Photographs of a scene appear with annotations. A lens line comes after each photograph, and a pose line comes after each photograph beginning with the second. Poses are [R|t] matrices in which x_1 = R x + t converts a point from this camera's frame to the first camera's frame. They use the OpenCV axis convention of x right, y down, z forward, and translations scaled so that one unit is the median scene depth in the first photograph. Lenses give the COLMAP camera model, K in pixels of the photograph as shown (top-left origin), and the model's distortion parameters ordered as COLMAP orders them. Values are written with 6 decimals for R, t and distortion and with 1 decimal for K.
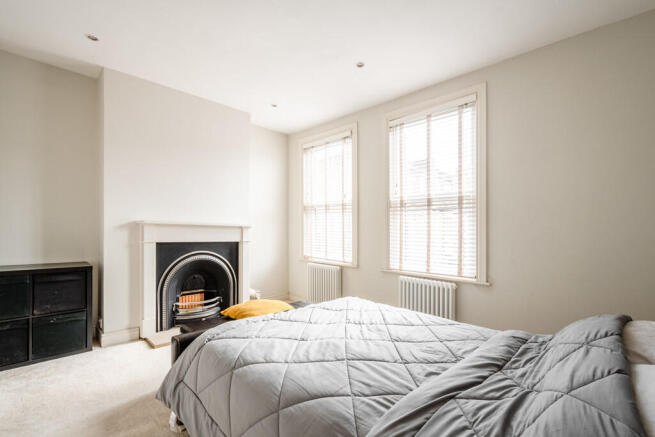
lens RADIAL K [[294.6, 0, 327.3], [0, 294.6, 243.7], [0, 0, 1]] dist [-0.000078, -0.000015]
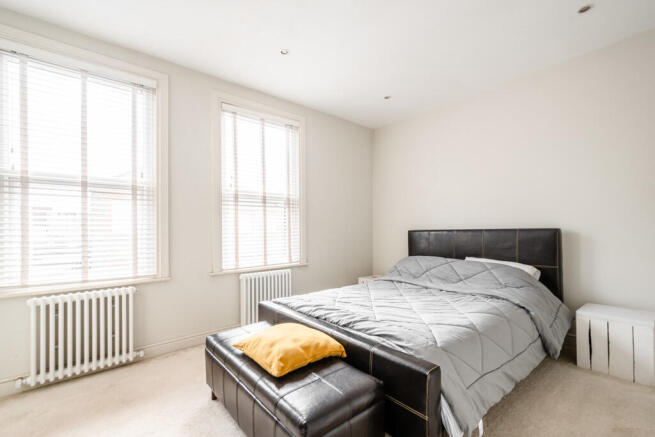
lens RADIAL K [[293.7, 0, 325.8], [0, 293.7, 226.6], [0, 0, 1]] dist [0.000391, 0.000045]
pose [[0.068818, -0.020658, 0.997415, -0.661105], [0.048882, 0.998655, 0.017311, -0.046107], [-0.996431, 0.047565, 0.069735, 0.657298]]
